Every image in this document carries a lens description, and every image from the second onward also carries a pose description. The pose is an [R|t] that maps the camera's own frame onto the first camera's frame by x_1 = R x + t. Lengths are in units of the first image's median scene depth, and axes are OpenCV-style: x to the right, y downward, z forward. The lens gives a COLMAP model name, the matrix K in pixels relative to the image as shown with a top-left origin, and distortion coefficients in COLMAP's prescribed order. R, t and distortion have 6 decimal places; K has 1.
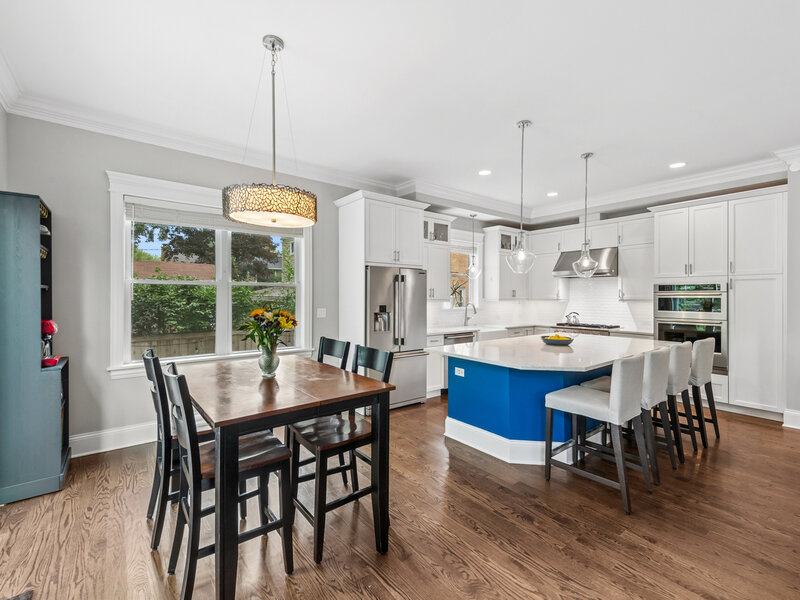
lens RADIAL K [[357.1, 0, 395.2], [0, 357.1, 297.0], [0, 0, 1]] dist [0.001785, -0.000637]
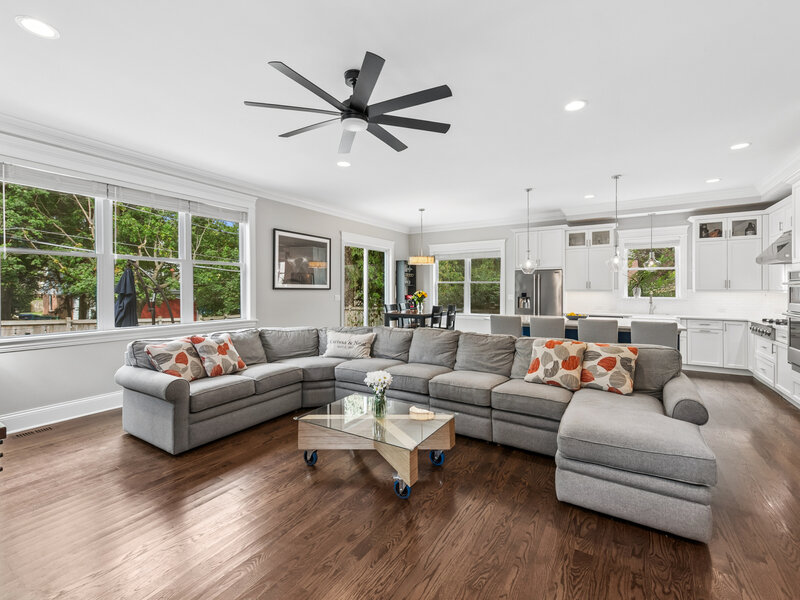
lens RADIAL K [[357.1, 0, 395.2], [0, 357.1, 297.0], [0, 0, 1]] dist [0.001785, -0.000637]
pose [[0.357736, 0.018879, -0.933632, 1.257889], [0.001415, 0.999784, 0.020759, 0.005974], [0.933822, -0.008747, 0.357632, -0.187174]]
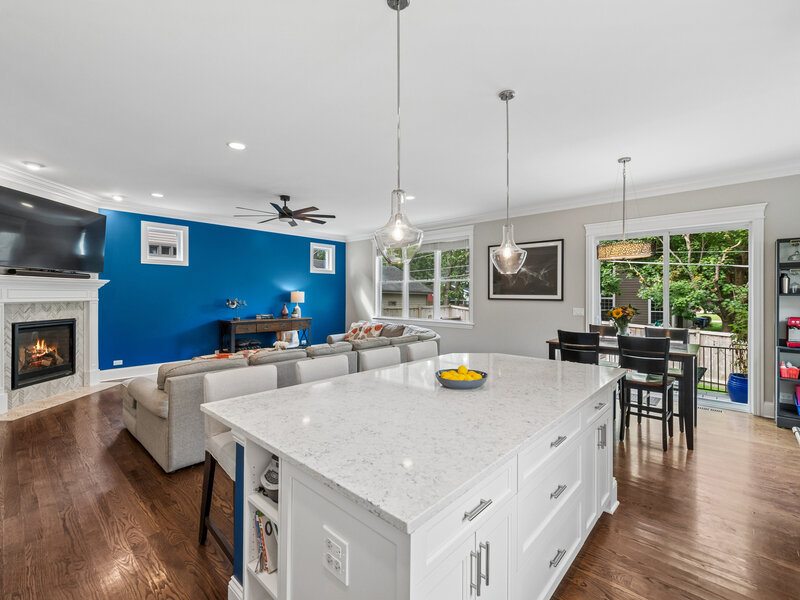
lens RADIAL K [[365.8, 0, 400.0], [0, 365.8, 300.0], [0, 0, 1]] dist [0.000166, 0.000026]
pose [[-0.984537, -0.005124, -0.175103, 0.528215], [-0.008111, 0.999833, 0.016351, -0.013772], [0.174990, 0.017518, -0.984414, 1.266415]]
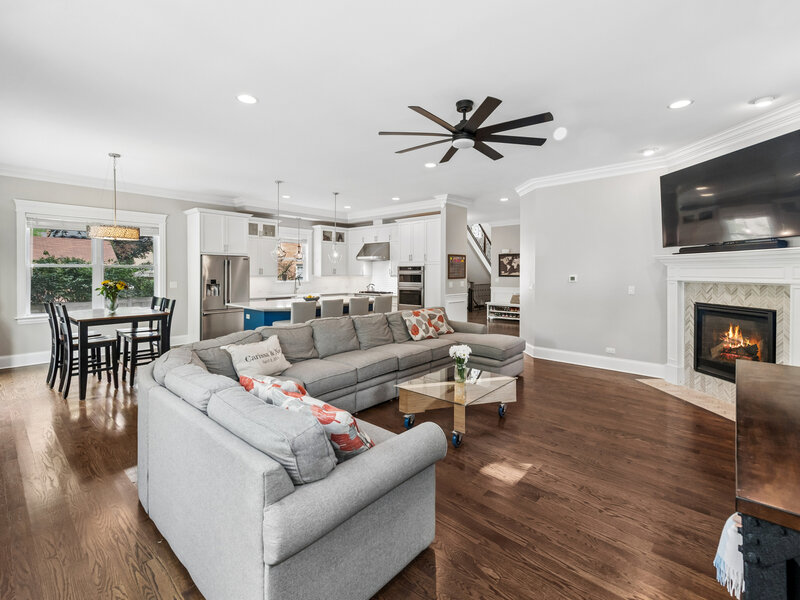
lens RADIAL K [[360.0, 0, 399.1], [0, 360.0, 274.9], [0, 0, 1]] dist [-0.000268, -0.000451]
pose [[0.980527, -0.001903, 0.196375, 0.429894], [0.000664, 0.999979, 0.006374, -0.006542], [-0.196383, -0.006120, 0.980508, -0.686385]]
